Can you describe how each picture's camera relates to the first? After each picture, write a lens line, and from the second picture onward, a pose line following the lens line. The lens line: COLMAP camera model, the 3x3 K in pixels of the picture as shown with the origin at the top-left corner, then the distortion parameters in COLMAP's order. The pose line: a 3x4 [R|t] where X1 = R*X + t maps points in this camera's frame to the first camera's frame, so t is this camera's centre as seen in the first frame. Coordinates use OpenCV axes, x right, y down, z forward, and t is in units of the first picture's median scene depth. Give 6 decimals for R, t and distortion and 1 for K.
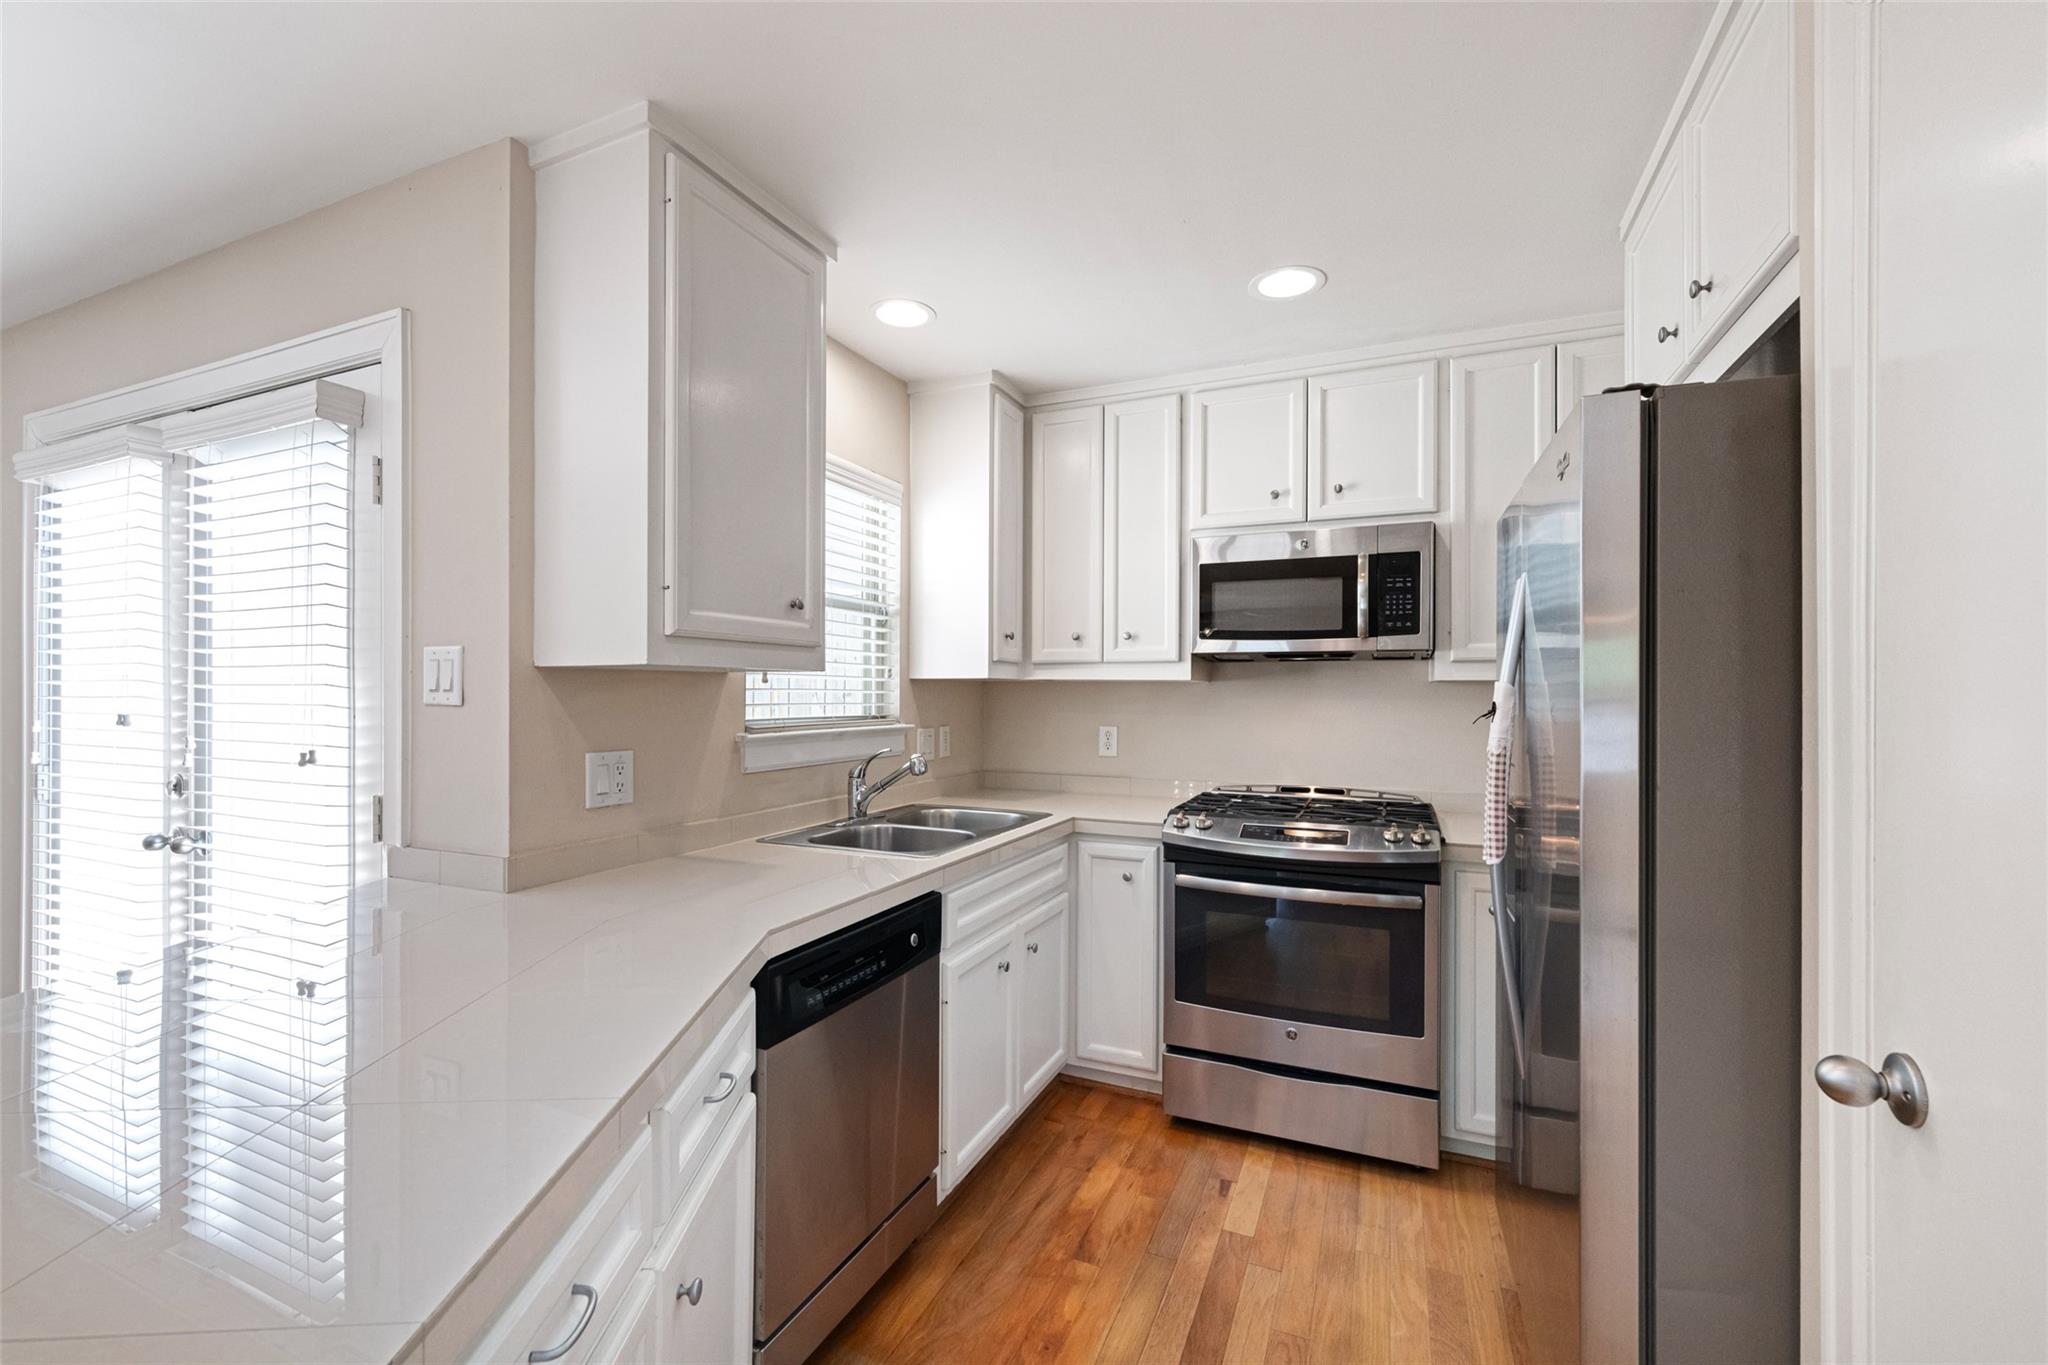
lens RADIAL K [[851.2, 0, 1024.4], [0, 851.2, 691.5], [0, 0, 1]] dist [0.001992, 0.000204]
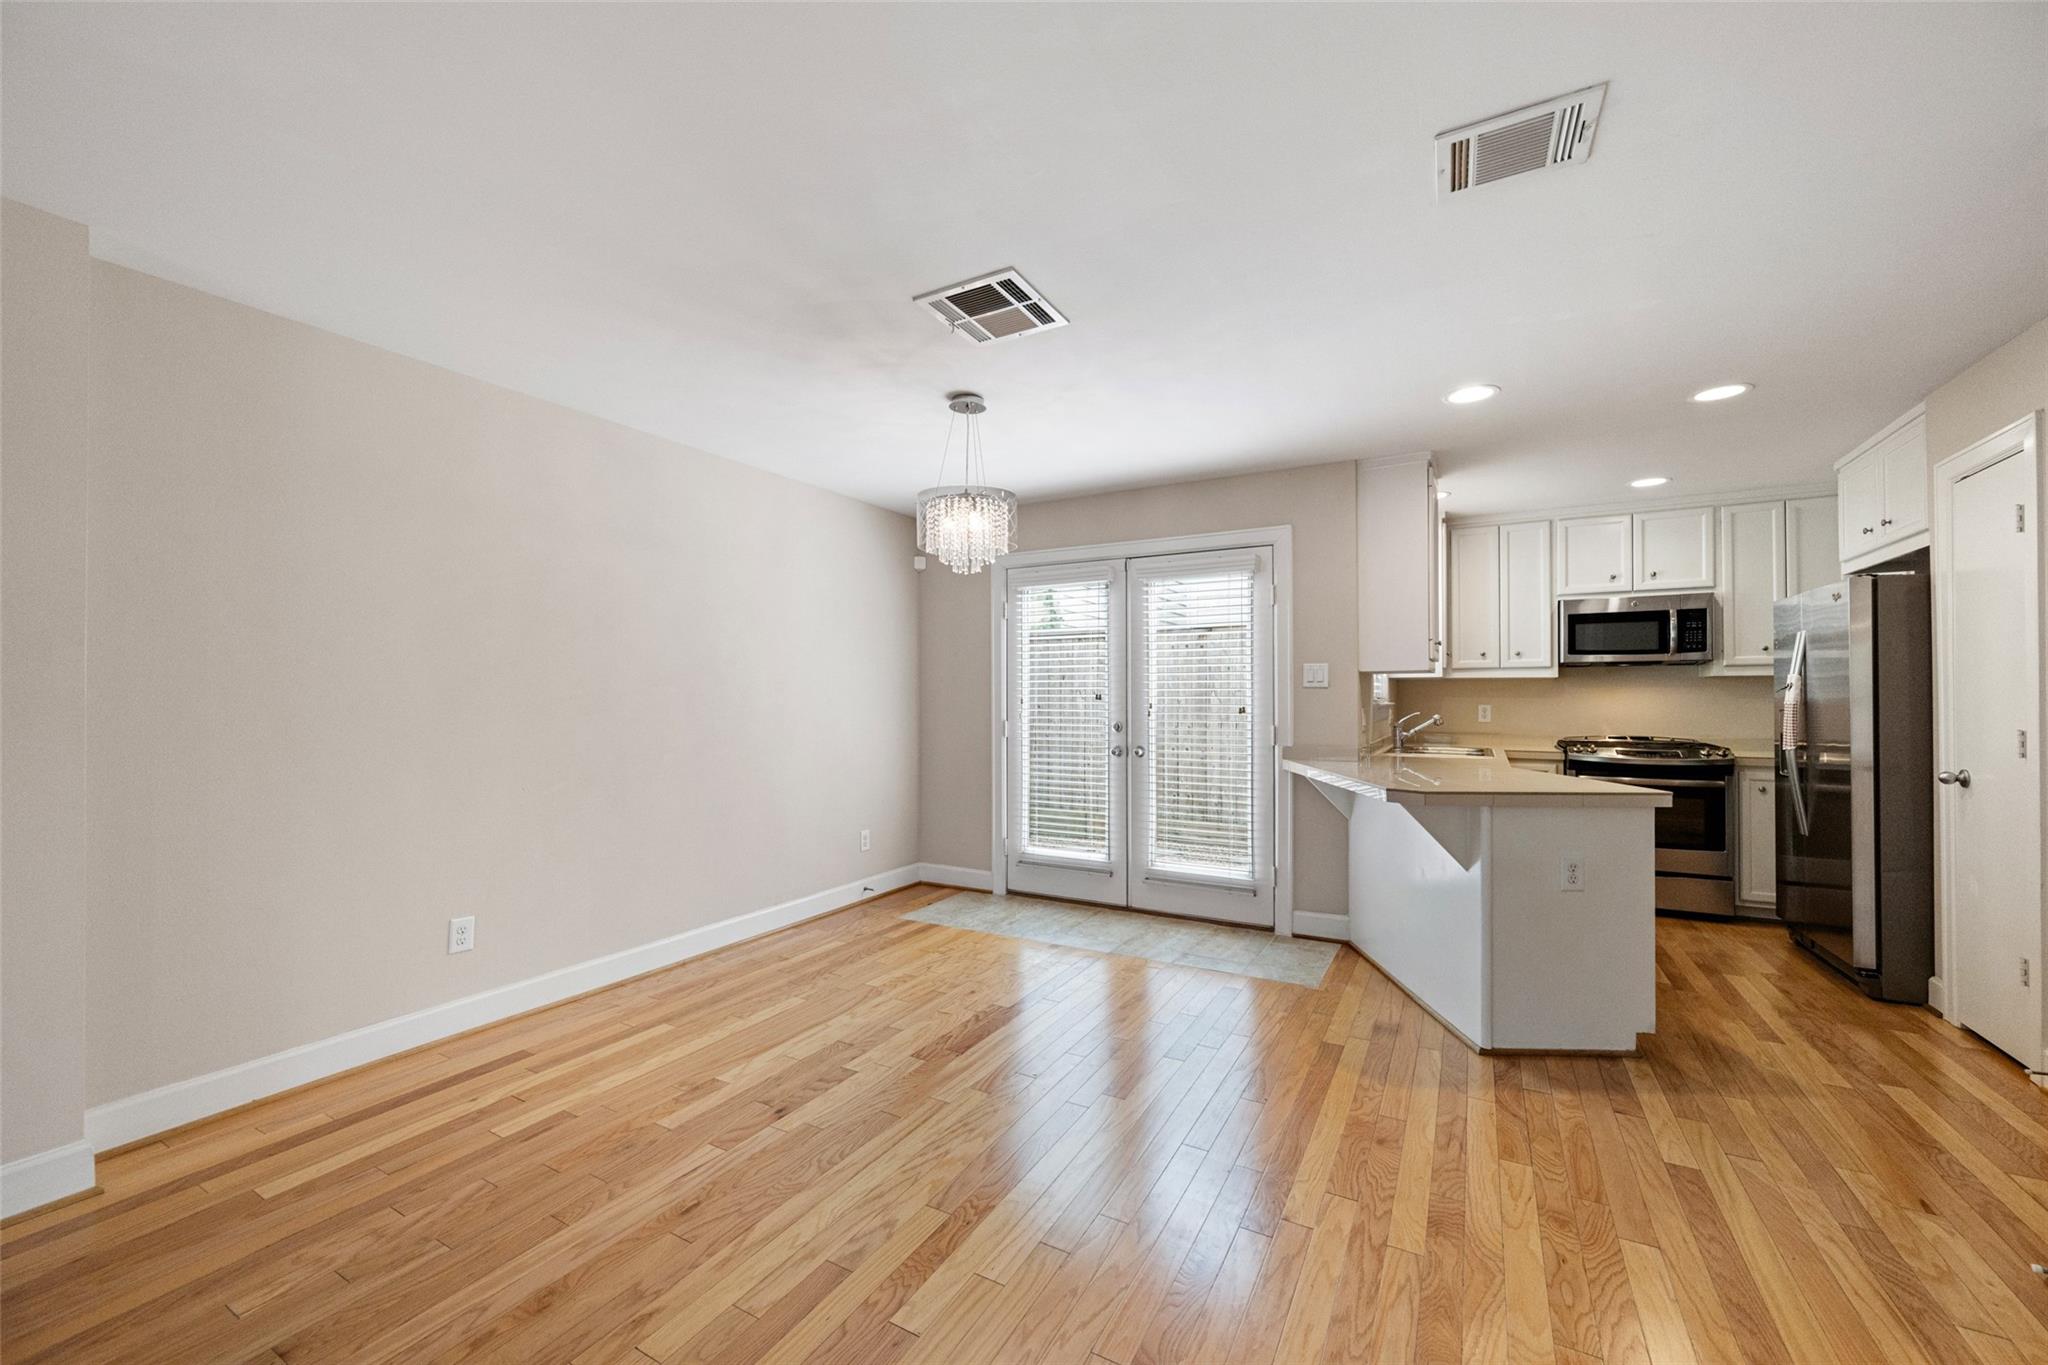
lens RADIAL K [[800.0, 0, 1031.2], [0, 800.0, 693.0], [0, 0, 1]] dist [0.001358, -0.001031]
pose [[0.995409, -0.005573, -0.095546, -0.853744], [0.005014, 0.999969, -0.006089, 0.028397], [0.095577, 0.005582, 0.995406, -0.910550]]
